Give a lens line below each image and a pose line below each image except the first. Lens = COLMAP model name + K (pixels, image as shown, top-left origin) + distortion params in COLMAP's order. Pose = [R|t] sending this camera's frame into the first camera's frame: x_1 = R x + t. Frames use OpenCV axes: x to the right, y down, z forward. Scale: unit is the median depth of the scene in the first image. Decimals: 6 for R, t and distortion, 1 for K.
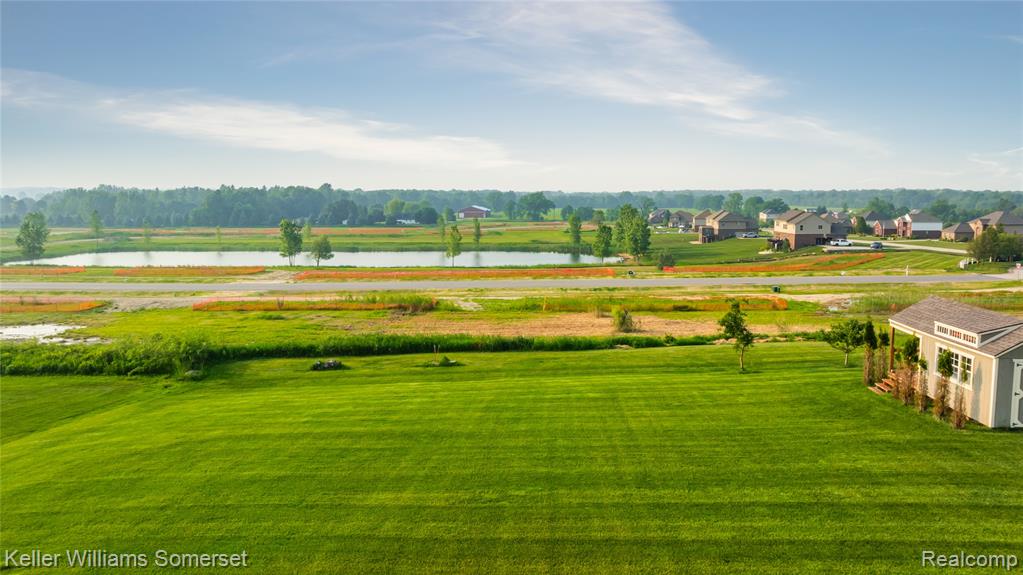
lens RADIAL K [[719.2, 0, 517.2], [0, 719.2, 283.8], [0, 0, 1]] dist [-0.038869, 0.042395]
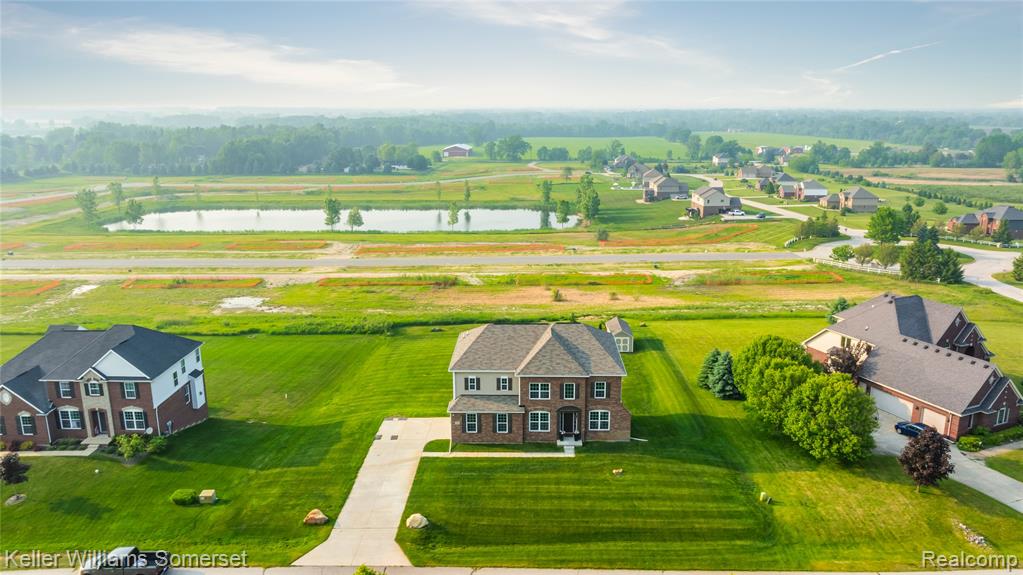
lens RADIAL K [[729.5, 0, 511.5], [0, 729.5, 287.5], [0, 0, 1]] dist [-0.022959, 0.004720]
pose [[0.999778, -0.006977, 0.019864, -0.005703], [0.004550, 0.992799, 0.119710, -0.079796], [-0.020556, -0.119593, 0.992610, -0.370505]]
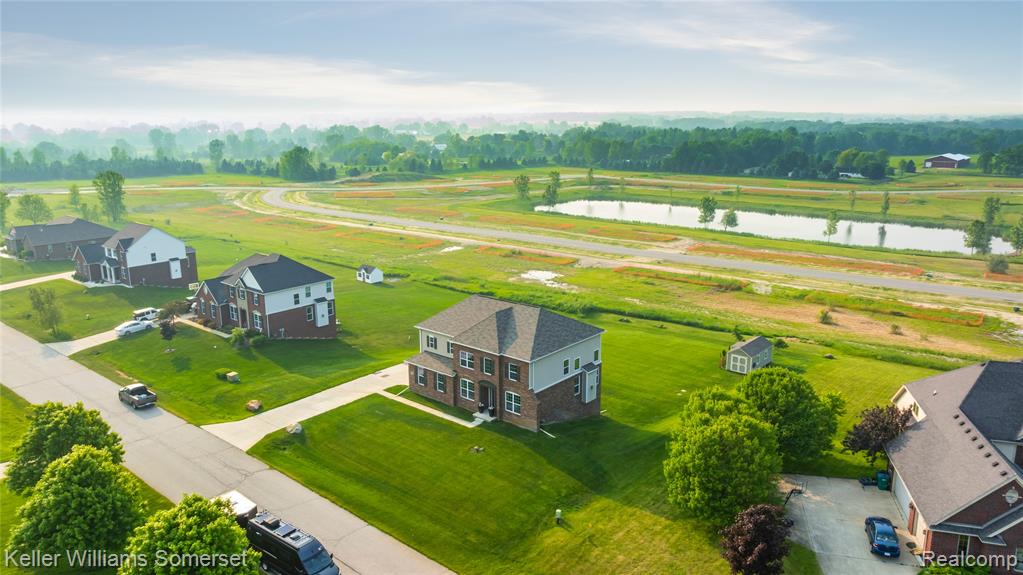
lens RADIAL K [[716.7, 0, 509.9], [0, 716.7, 289.2], [0, 0, 1]] dist [-0.015557, -0.001742]
pose [[0.789423, 0.145121, -0.596449, 0.214689], [-0.073509, 0.987010, 0.142856, -0.077340], [0.609433, -0.068930, 0.789836, -0.306944]]
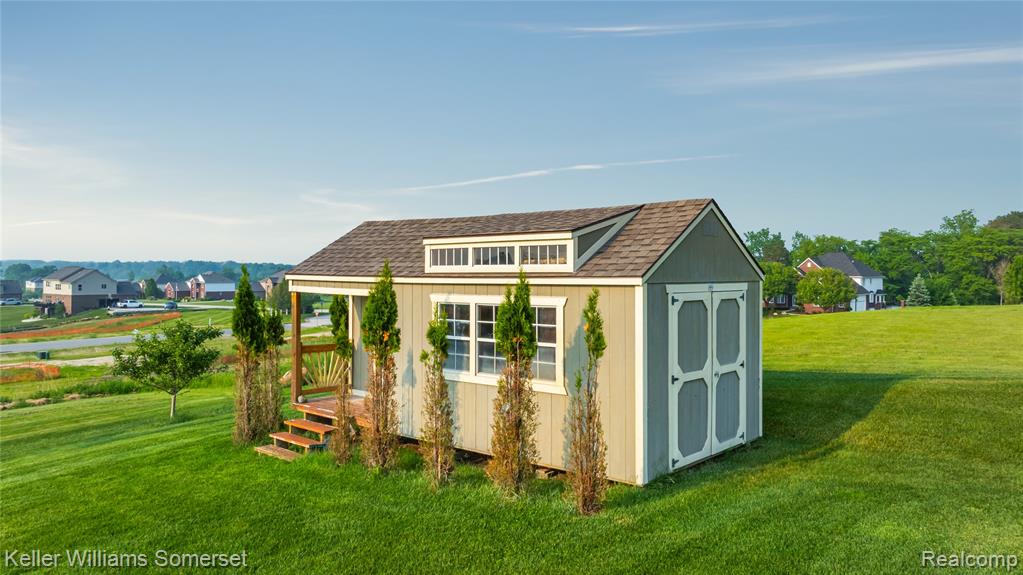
lens RADIAL K [[745.9, 0, 509.3], [0, 745.9, 266.6], [0, 0, 1]] dist [-0.009871, -0.002484]
pose [[0.622347, 0.010644, 0.782669, 0.035433], [0.088811, 0.992490, -0.084116, 0.012657], [-0.777687, 0.121859, 0.616728, 0.085800]]
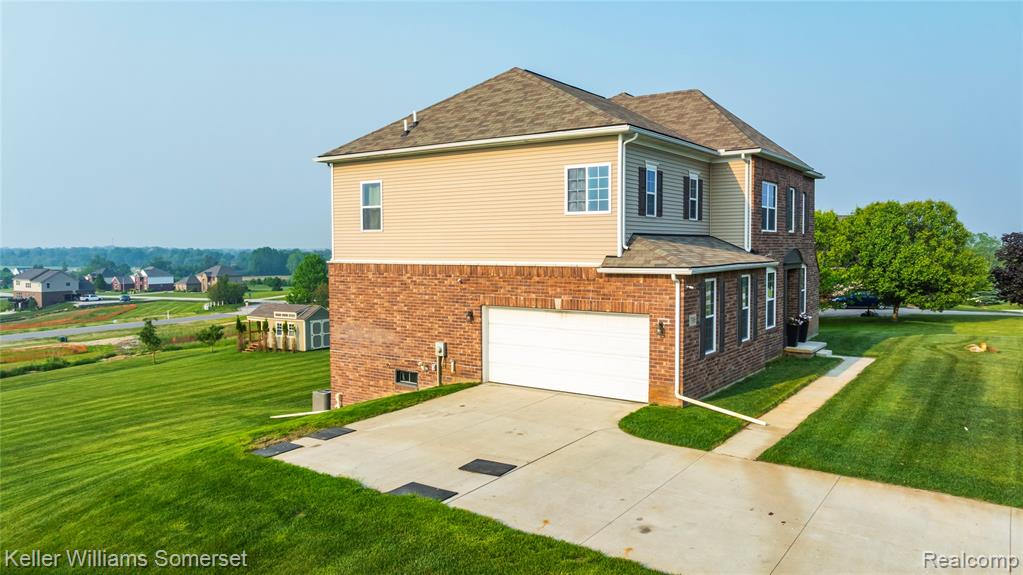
lens RADIAL K [[719.2, 0, 517.2], [0, 719.2, 283.8], [0, 0, 1]] dist [-0.038869, 0.042395]
pose [[0.530129, -0.040180, 0.846965, -0.101244], [0.108028, 0.993937, -0.020464, 0.011099], [-0.841007, 0.102344, 0.531255, -0.091586]]
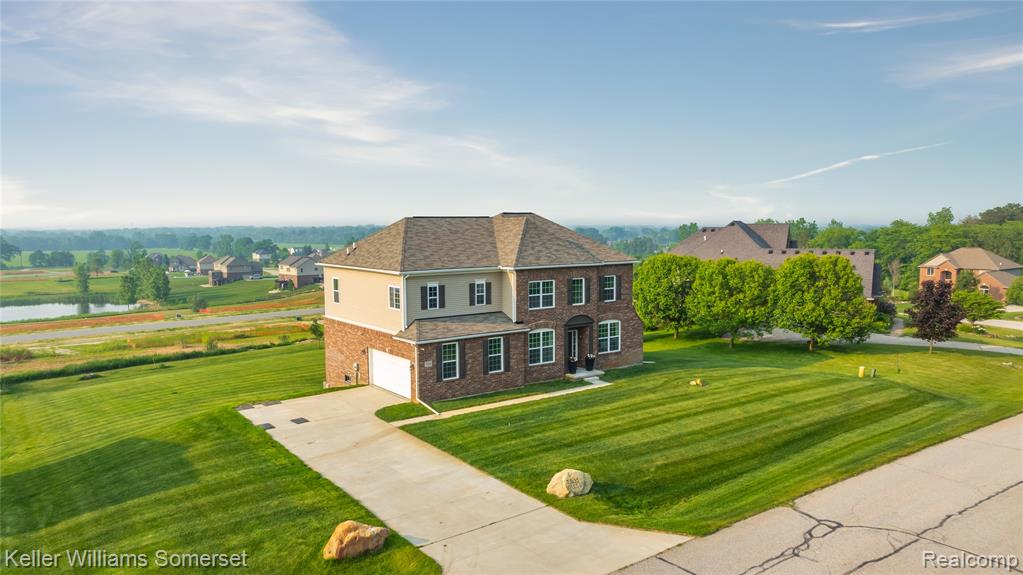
lens RADIAL K [[729.5, 0, 511.5], [0, 729.5, 287.5], [0, 0, 1]] dist [-0.022959, 0.004720]
pose [[0.776498, -0.055178, 0.627699, -0.115216], [0.083246, 0.996410, -0.015390, 0.001899], [-0.624597, 0.064204, 0.778304, -0.212667]]
